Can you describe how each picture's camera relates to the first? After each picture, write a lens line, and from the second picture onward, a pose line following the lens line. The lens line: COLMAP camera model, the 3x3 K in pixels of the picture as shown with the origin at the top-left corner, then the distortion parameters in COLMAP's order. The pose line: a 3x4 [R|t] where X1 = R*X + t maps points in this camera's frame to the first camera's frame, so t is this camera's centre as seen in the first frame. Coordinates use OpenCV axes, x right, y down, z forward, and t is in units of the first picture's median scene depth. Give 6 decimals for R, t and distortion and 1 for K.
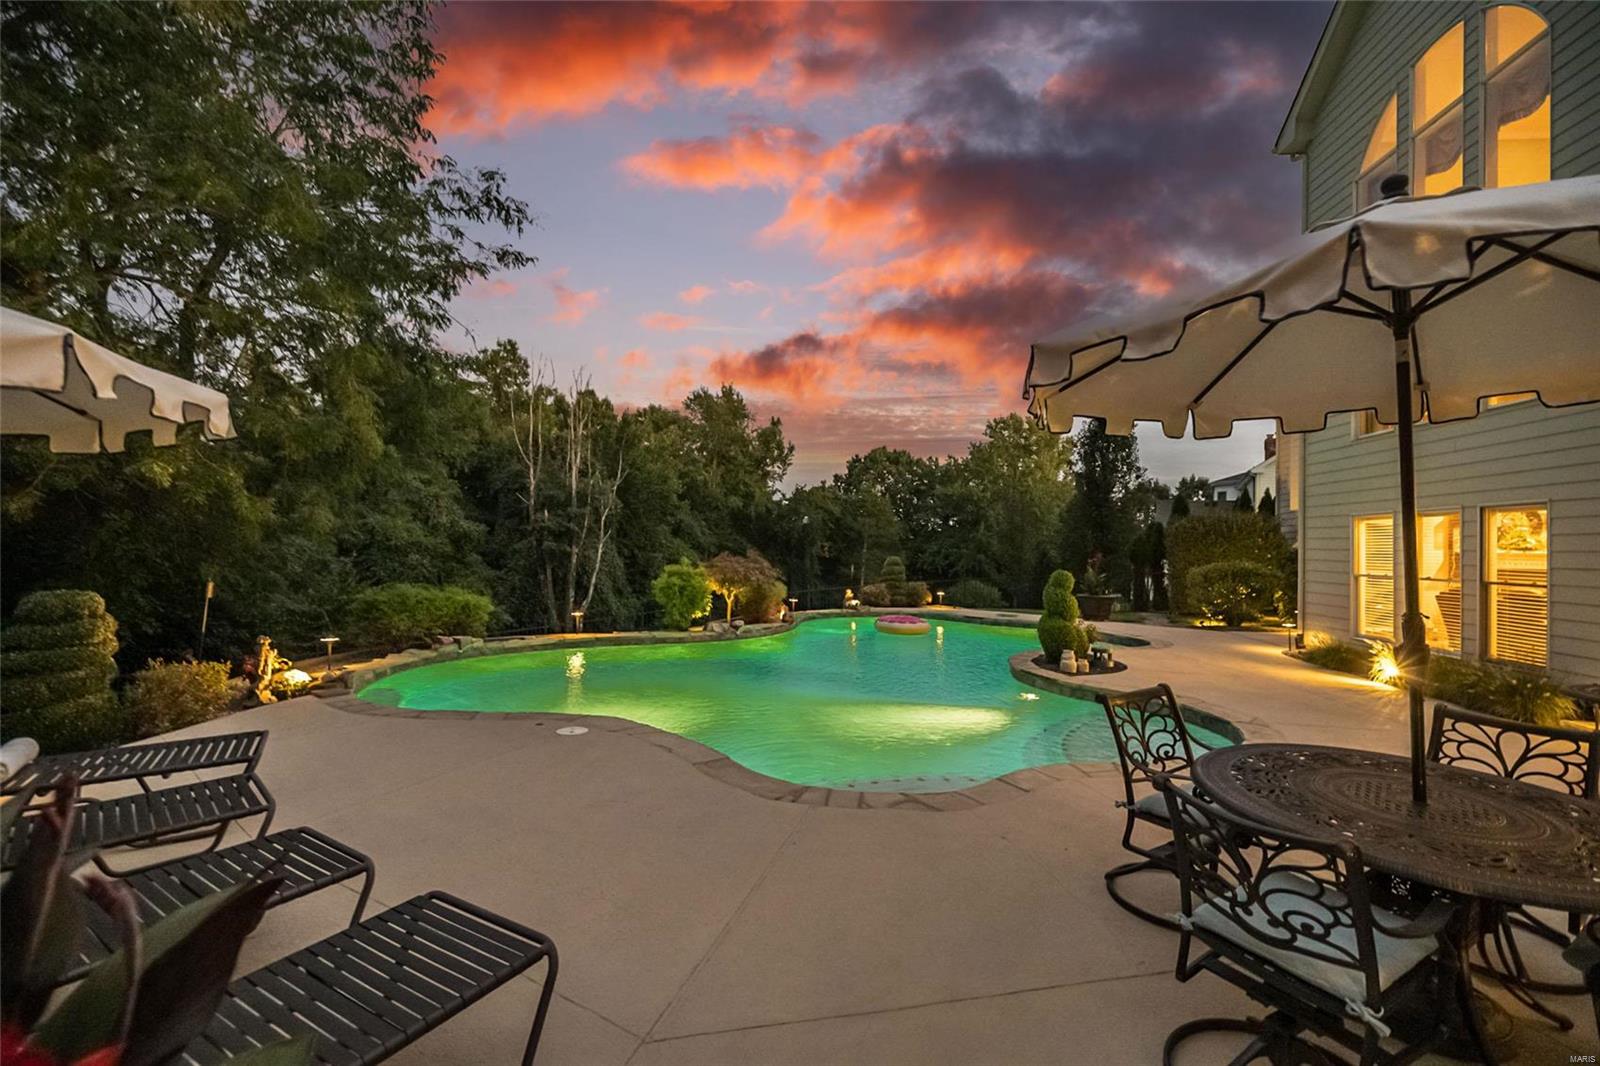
lens RADIAL K [[735.9, 0, 782.8], [0, 735.9, 532.3], [0, 0, 1]] dist [-0.001123, 0.000275]
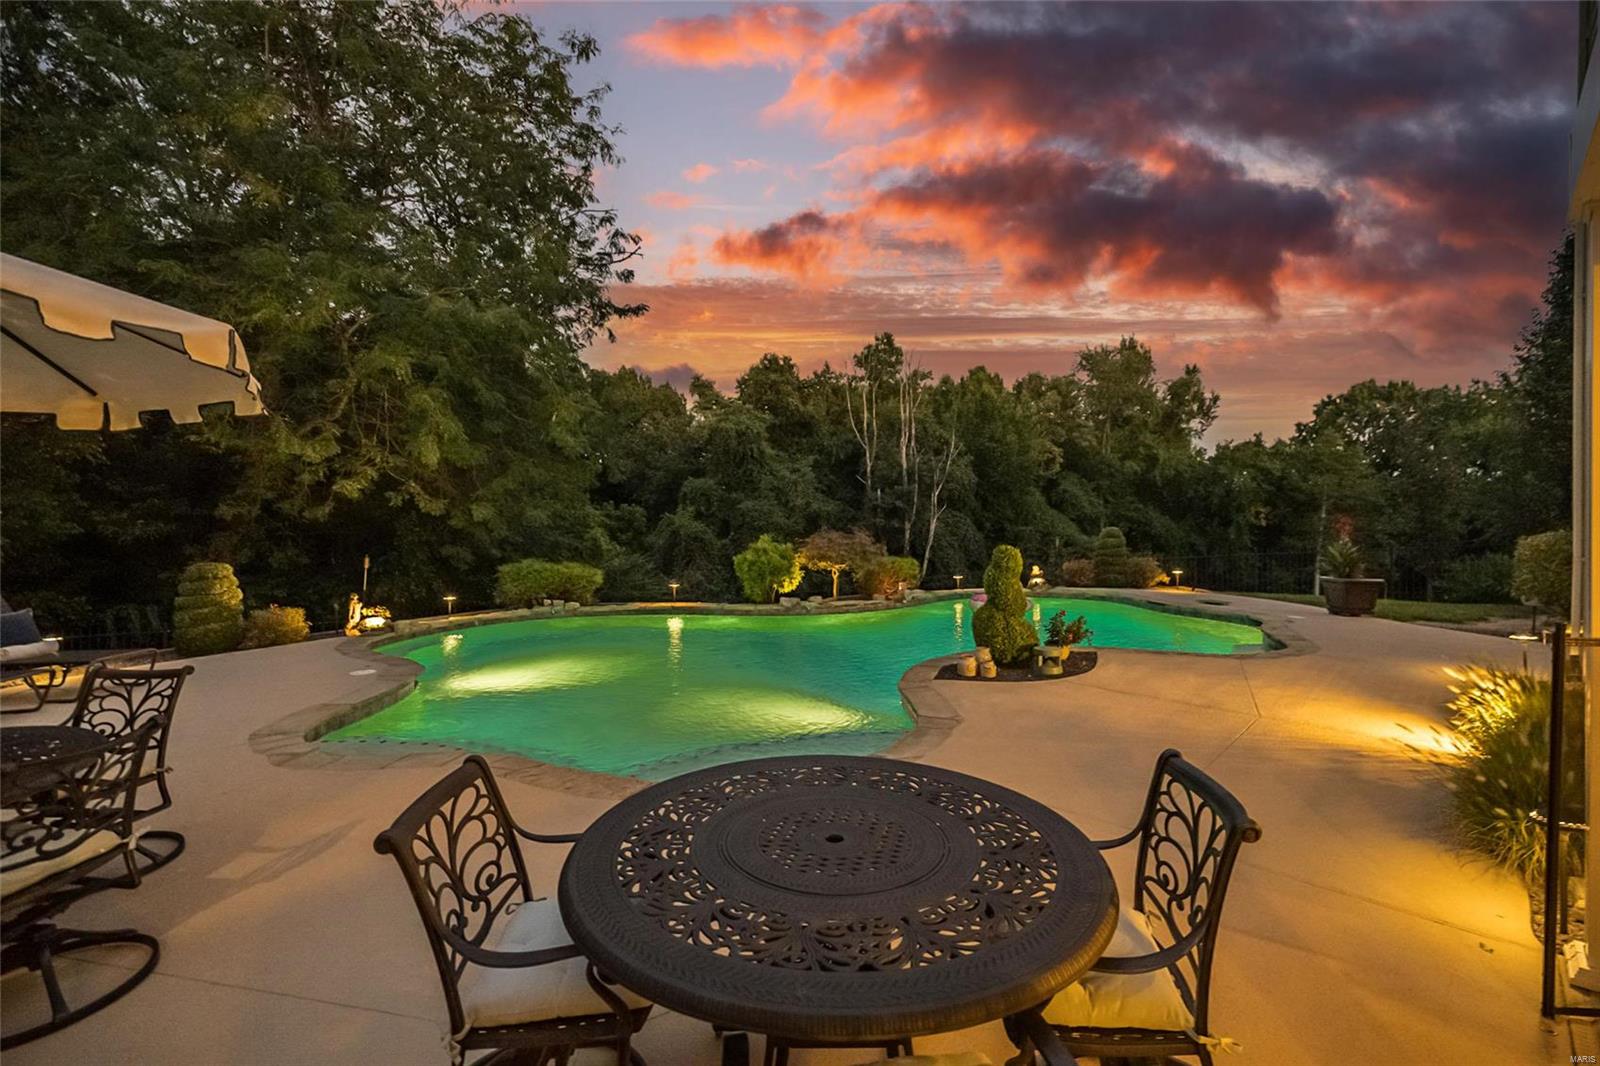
lens RADIAL K [[720.1, 0, 800.0], [0, 720.1, 533.0], [0, 0, 1]] dist [-0.001091, 0.000102]
pose [[0.808368, -0.017131, -0.588429, 0.202831], [0.039109, 0.998931, 0.024644, 0.003099], [0.587377, -0.042935, 0.808173, 0.074911]]
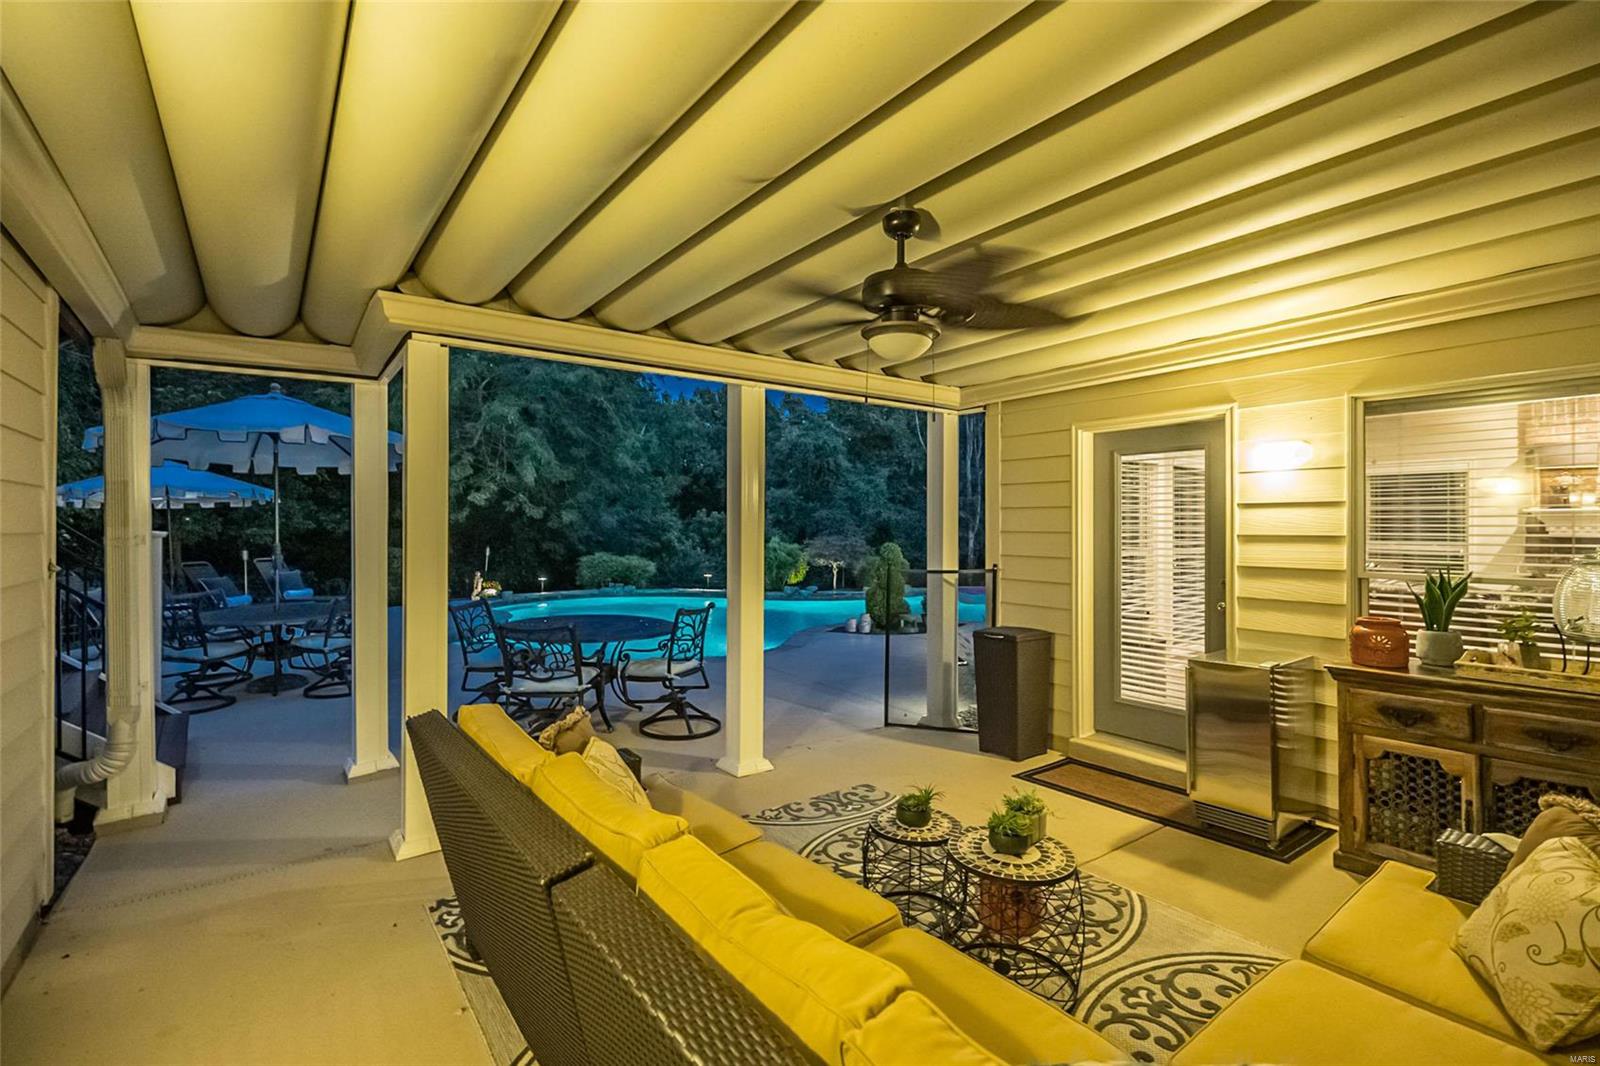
lens RADIAL K [[735.9, 0, 782.8], [0, 735.9, 532.3], [0, 0, 1]] dist [-0.001123, 0.000275]
pose [[0.684017, -0.014476, -0.729322, 0.336130], [0.025898, 0.999655, 0.004448, 0.008000], [0.729006, -0.021930, 0.684156, 0.034979]]
